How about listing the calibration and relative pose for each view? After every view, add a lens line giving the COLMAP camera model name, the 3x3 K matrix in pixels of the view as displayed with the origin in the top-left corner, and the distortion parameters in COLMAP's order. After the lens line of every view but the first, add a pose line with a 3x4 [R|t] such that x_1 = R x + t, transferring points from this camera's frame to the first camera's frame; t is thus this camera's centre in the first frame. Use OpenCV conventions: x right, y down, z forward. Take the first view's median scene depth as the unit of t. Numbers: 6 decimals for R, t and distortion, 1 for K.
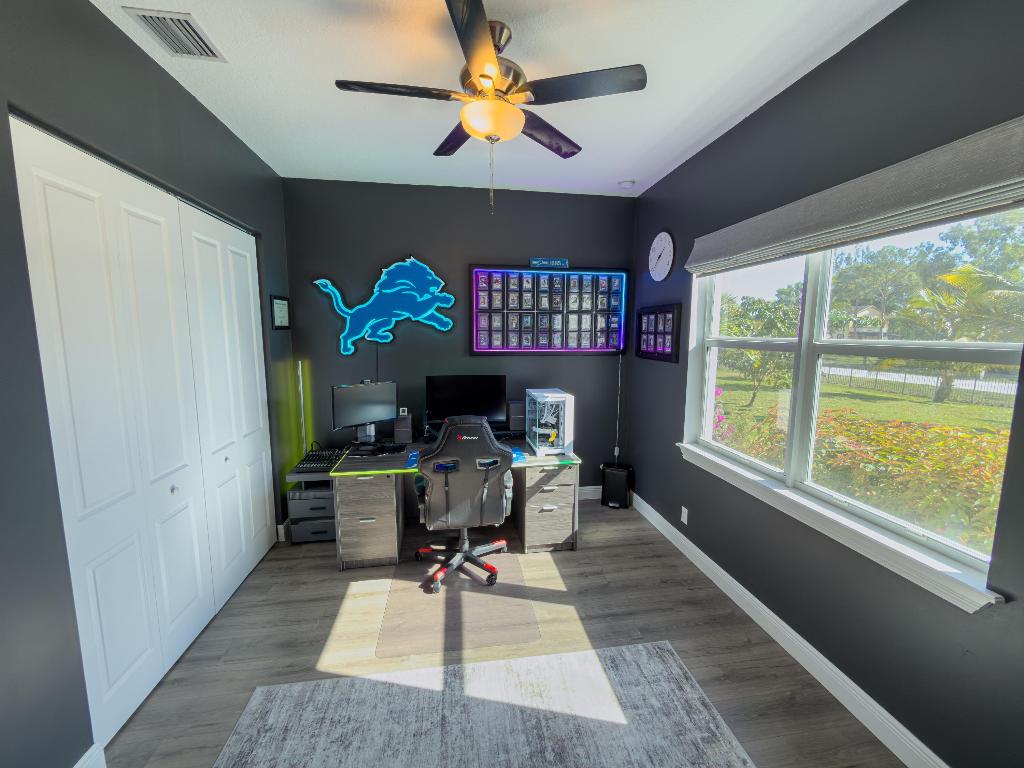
lens RADIAL K [[414.6, 0, 511.2], [0, 414.6, 380.4], [0, 0, 1]] dist [-0.000240, -0.000208]
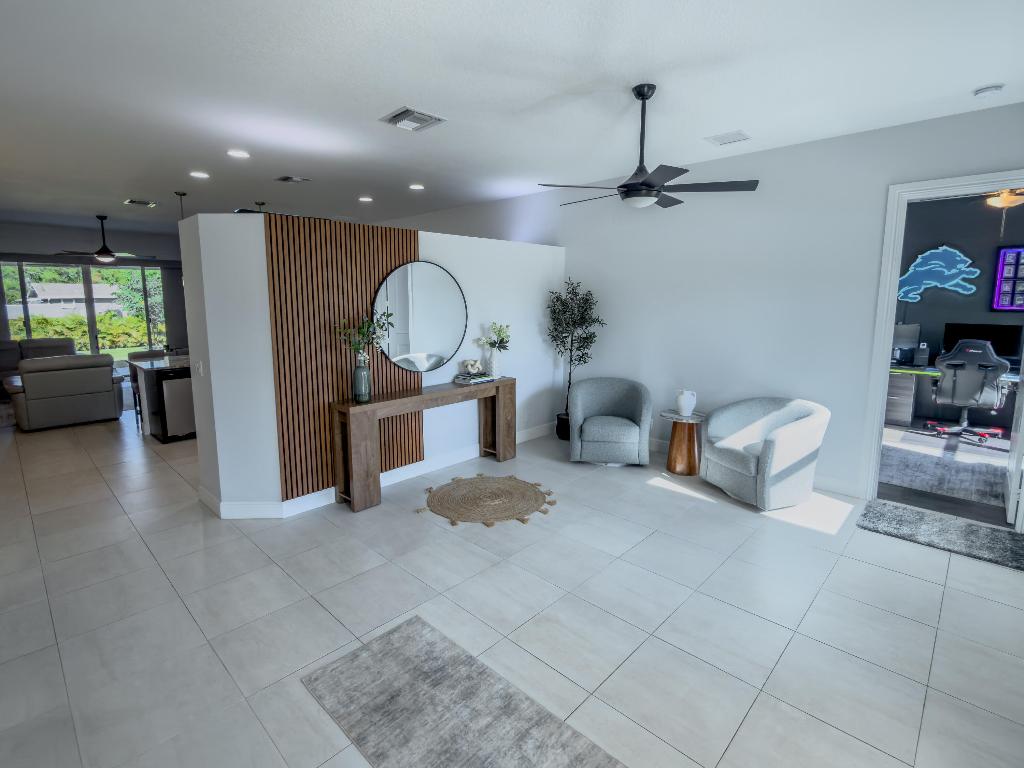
lens RADIAL K [[470.6, 0, 492.5], [0, 470.6, 357.4], [0, 0, 1]] dist [-0.002358, -0.000552]
pose [[0.575138, 0.097241, -0.812257, 0.248173], [-0.096377, 0.994050, 0.050763, 0.184935], [0.812360, 0.049087, 0.581087, -1.342683]]
